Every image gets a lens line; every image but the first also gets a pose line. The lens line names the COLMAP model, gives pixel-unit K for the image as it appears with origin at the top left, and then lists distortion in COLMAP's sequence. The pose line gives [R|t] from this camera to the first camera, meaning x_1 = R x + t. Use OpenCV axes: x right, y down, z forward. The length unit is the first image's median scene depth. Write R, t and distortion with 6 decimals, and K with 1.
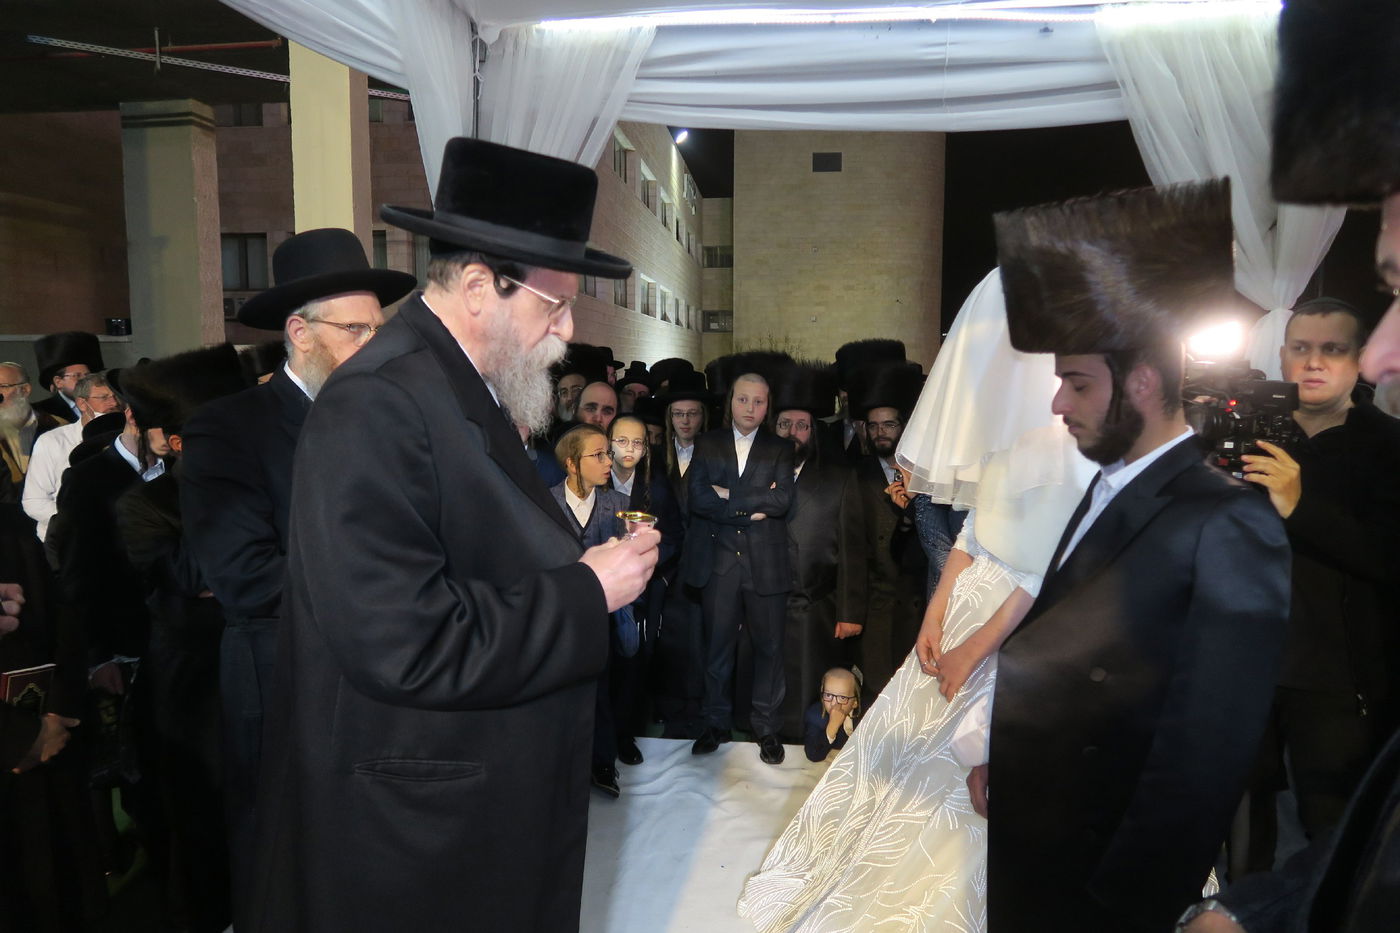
lens RADIAL K [[927.2, 0, 707.1], [0, 927.2, 468.6], [0, 0, 1]] dist [-0.059009, 0.009405]
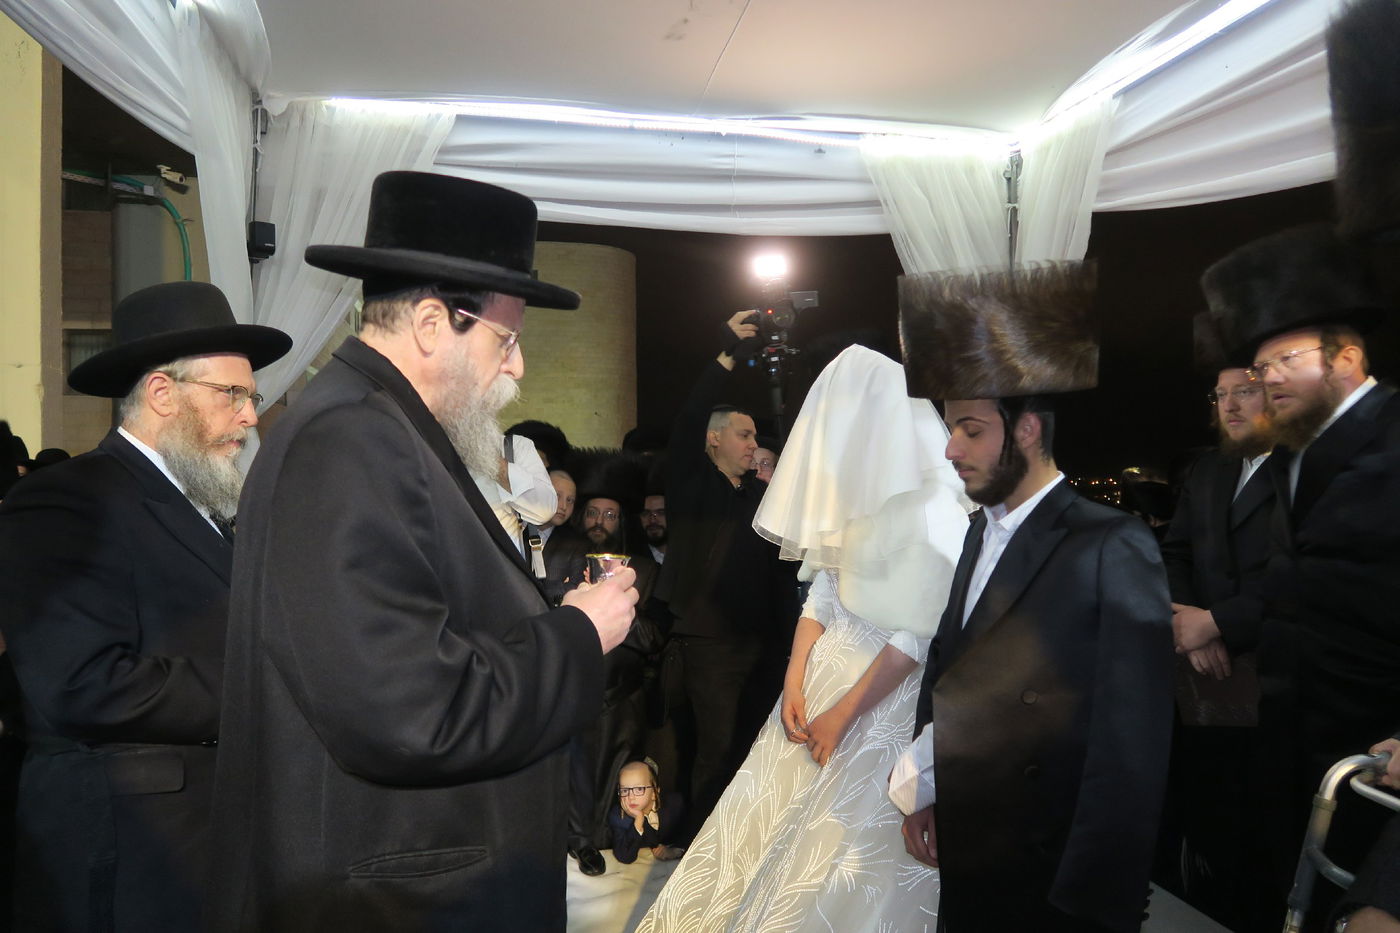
lens RADIAL K [[927.2, 0, 699.8], [0, 927.2, 477.5], [0, 0, 1]] dist [-0.059009, 0.009405]
pose [[0.955390, -0.008583, 0.295223, -0.134271], [0.041576, 0.993533, -0.105662, 0.032128], [-0.292407, 0.113223, 0.949568, 0.032683]]
